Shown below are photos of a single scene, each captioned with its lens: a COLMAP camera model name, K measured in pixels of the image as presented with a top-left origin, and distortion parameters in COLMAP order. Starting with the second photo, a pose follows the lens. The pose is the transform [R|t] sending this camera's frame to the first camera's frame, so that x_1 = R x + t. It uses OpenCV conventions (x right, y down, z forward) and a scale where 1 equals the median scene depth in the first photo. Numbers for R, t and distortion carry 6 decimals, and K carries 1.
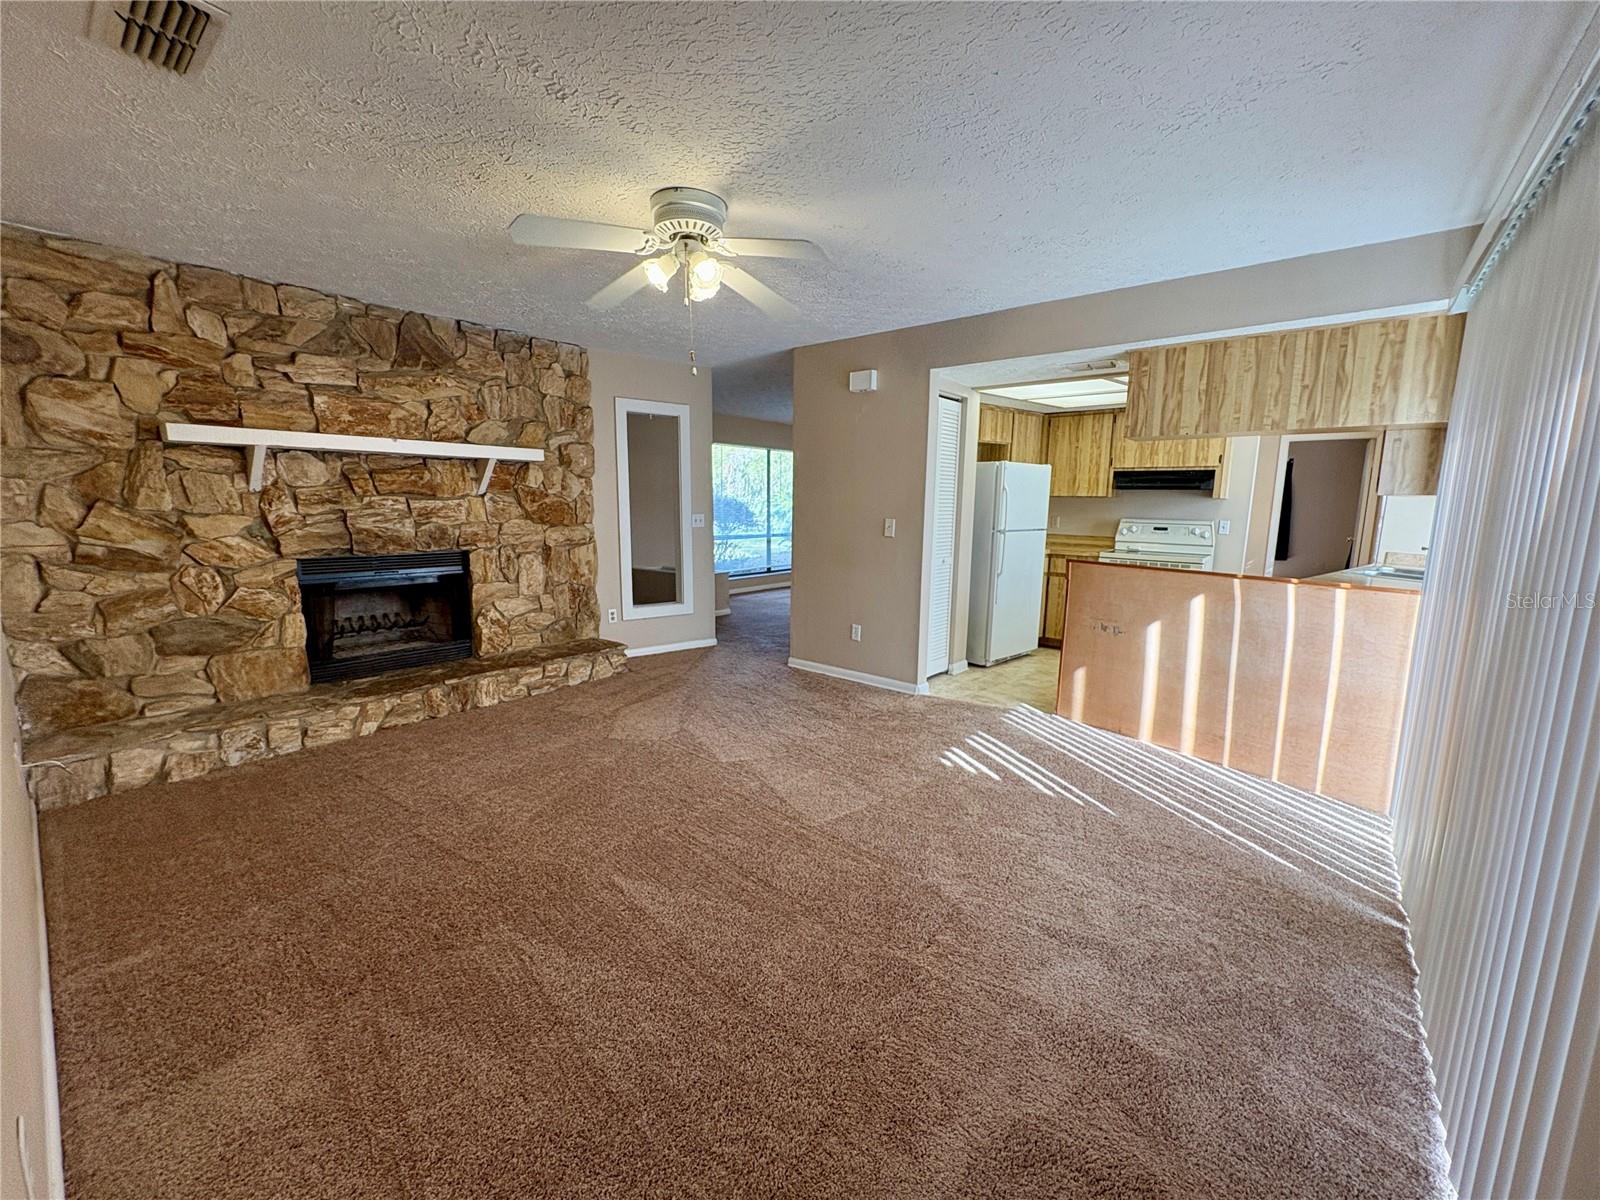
lens RADIAL K [[635.8, 0, 800.0], [0, 635.8, 597.4], [0, 0, 1]] dist [-0.001462, 0.000232]
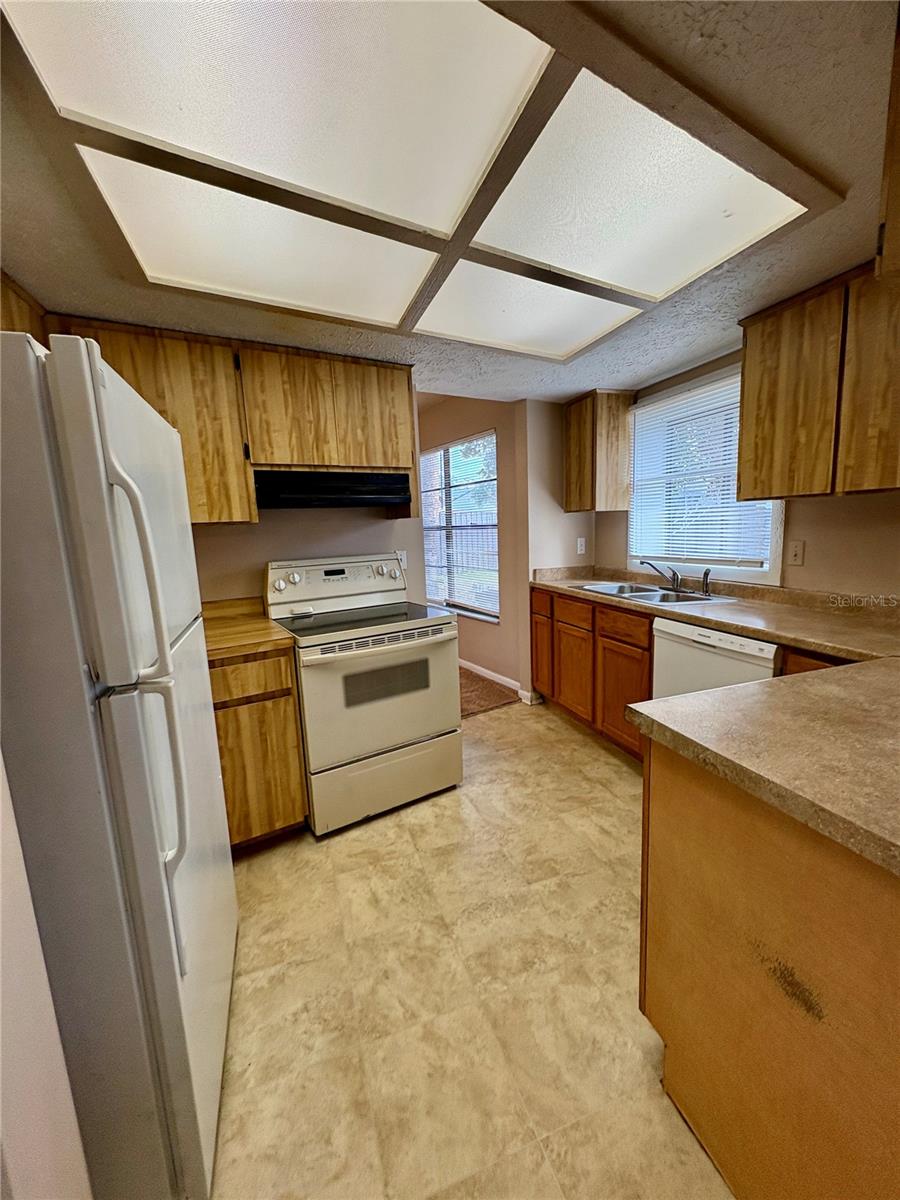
lens RADIAL K [[476.8, 0, 450.0], [0, 476.8, 600.0], [0, 0, 1]] dist [-0.001462, 0.000232]
pose [[0.324043, -0.175904, 0.929545, 0.254682], [0.191522, 0.974414, 0.117629, -0.163228], [-0.926453, 0.139911, 0.349442, 1.060236]]
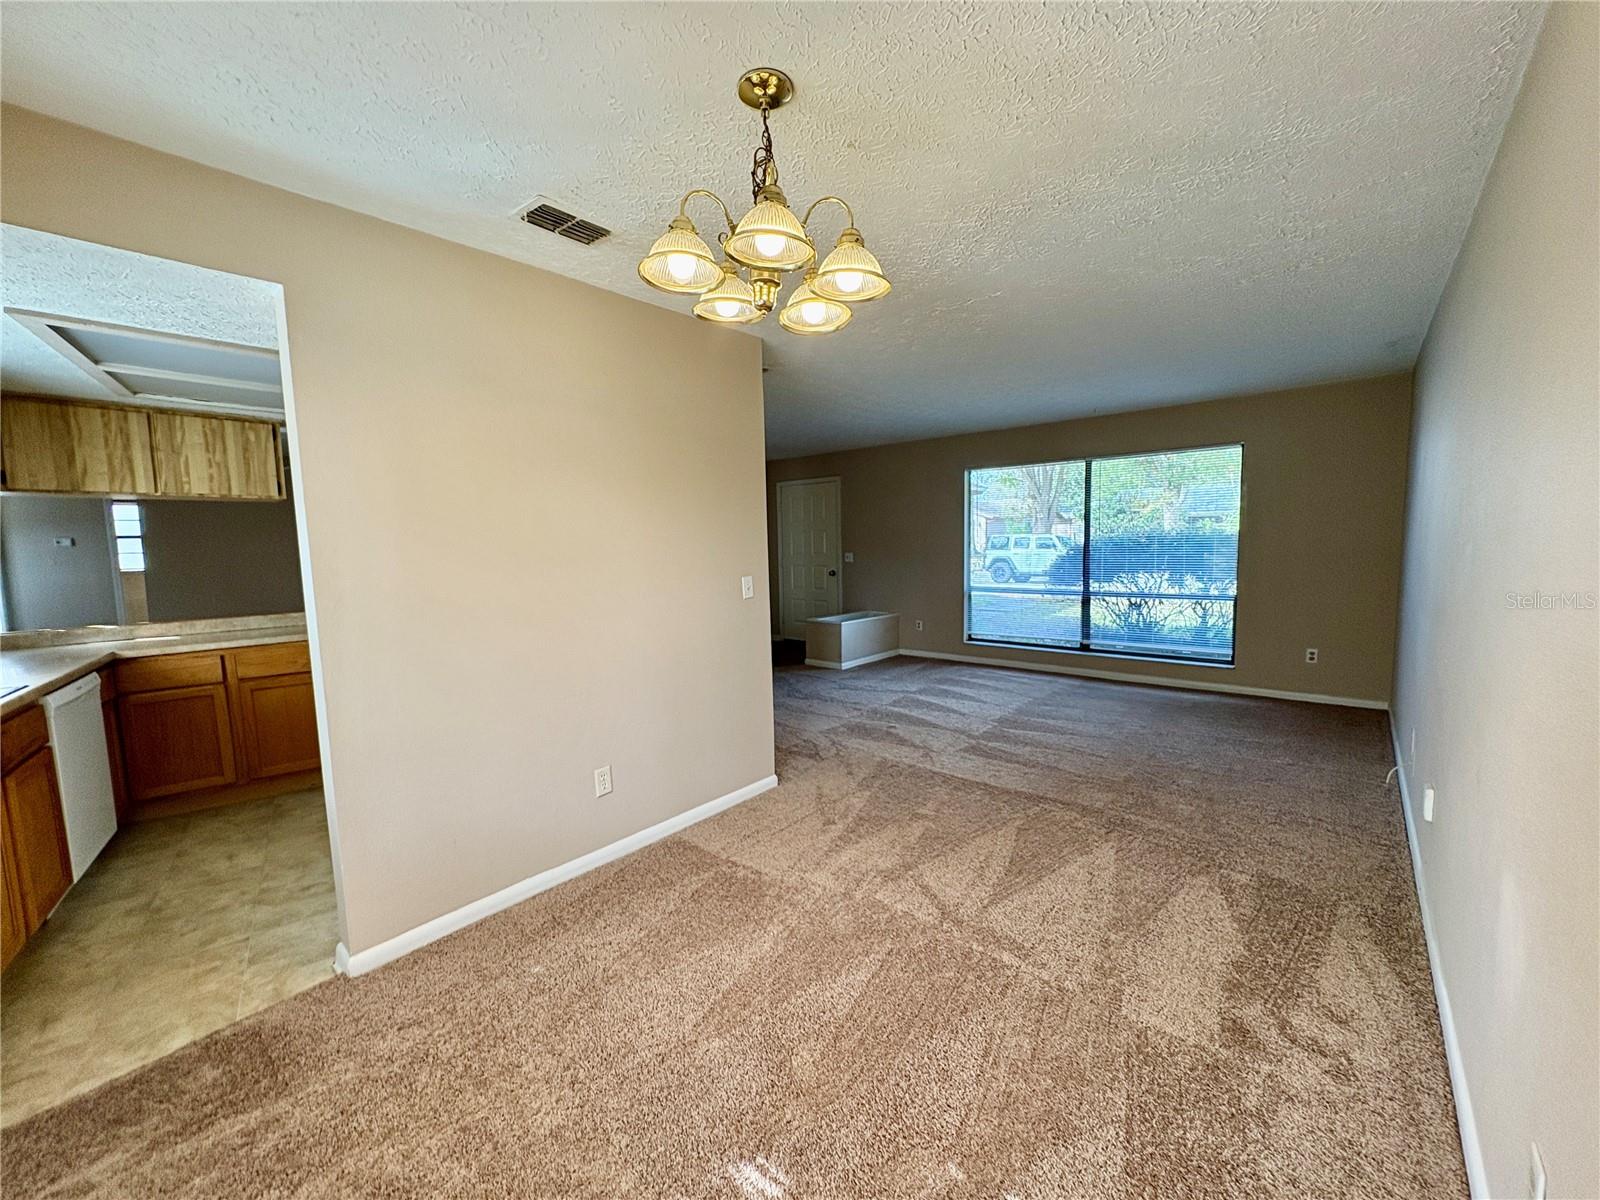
lens RADIAL K [[635.8, 0, 800.0], [0, 635.8, 597.4], [0, 0, 1]] dist [-0.001462, 0.000232]
pose [[-0.023602, 0.081690, -0.996378, 1.451286], [-0.128894, 0.988089, 0.084064, -0.268321], [0.991377, 0.130412, -0.012791, 1.751729]]
